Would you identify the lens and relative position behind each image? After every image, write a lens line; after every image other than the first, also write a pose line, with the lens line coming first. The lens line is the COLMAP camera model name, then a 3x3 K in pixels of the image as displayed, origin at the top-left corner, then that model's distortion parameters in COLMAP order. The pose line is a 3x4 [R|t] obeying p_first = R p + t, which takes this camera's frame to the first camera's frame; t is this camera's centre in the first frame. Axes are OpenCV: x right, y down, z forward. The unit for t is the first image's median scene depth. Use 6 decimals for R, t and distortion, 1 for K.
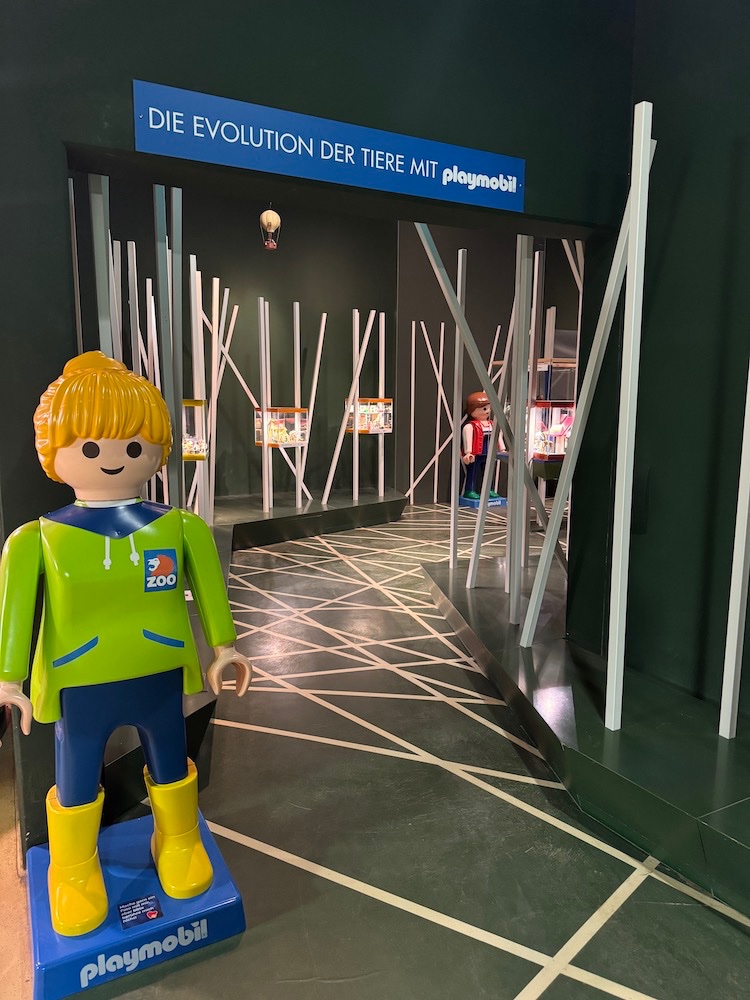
lens RADIAL K [[707.9, 0, 374.1], [0, 707.9, 502.4], [0, 0, 1]] dist [0.041920, -0.041272]
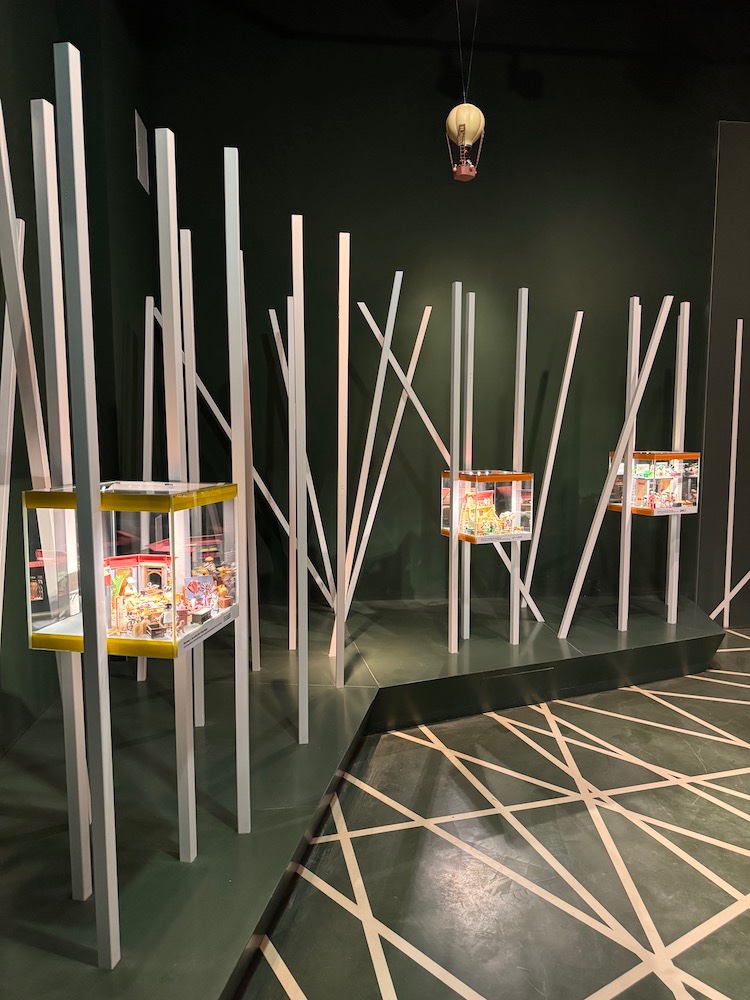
lens RADIAL K [[707.9, 0, 367.6], [0, 707.9, 494.1], [0, 0, 1]] dist [0.041920, -0.041272]
pose [[0.927545, 0.032016, -0.372336, -0.006742], [-0.052851, 0.997548, -0.045882, -0.075978], [0.369954, 0.062236, 0.926963, 0.395863]]
